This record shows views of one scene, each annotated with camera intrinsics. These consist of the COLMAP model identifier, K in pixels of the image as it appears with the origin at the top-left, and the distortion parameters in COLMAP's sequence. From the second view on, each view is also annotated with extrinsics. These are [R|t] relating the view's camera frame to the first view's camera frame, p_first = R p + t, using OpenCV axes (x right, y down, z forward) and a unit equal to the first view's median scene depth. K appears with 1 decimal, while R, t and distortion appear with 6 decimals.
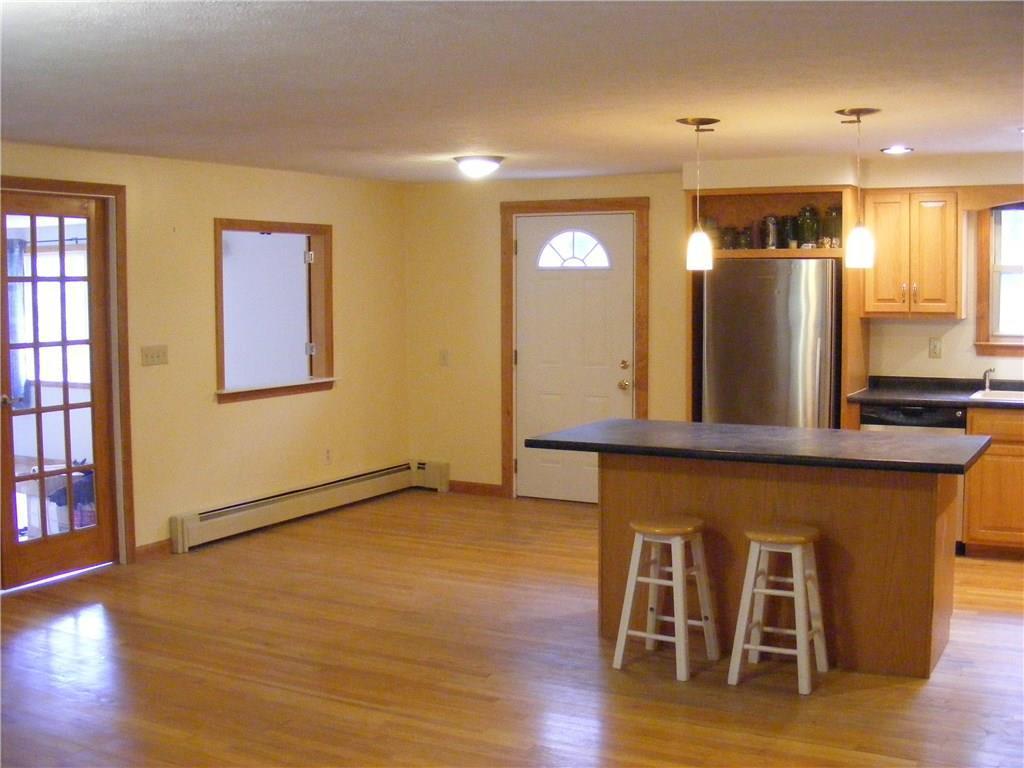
lens RADIAL K [[1194.3, 0, 512.0], [0, 1194.3, 384.0], [0, 0, 1]] dist [-0.146017, -0.015486]
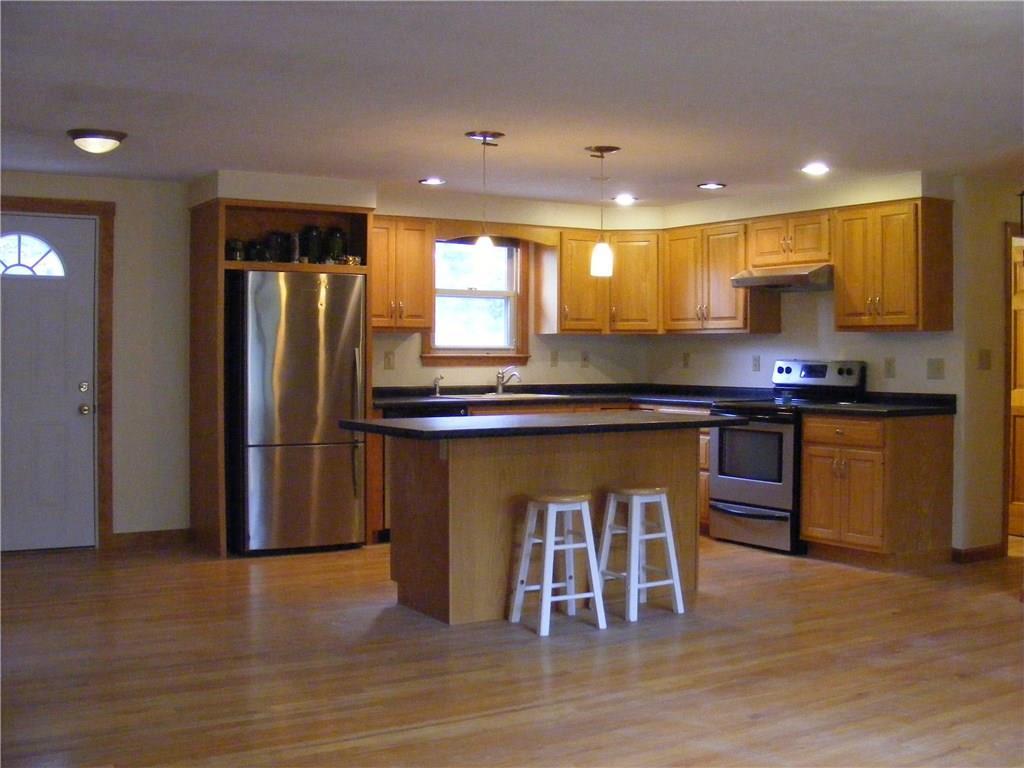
lens RADIAL K [[1194.3, 0, 512.0], [0, 1194.3, 384.0], [0, 0, 1]] dist [-0.146017, -0.015486]
pose [[0.490051, -0.013216, 0.871594, -0.615273], [0.065412, 0.997623, -0.021651, 0.025973], [-0.869236, 0.067623, 0.489751, 0.353417]]
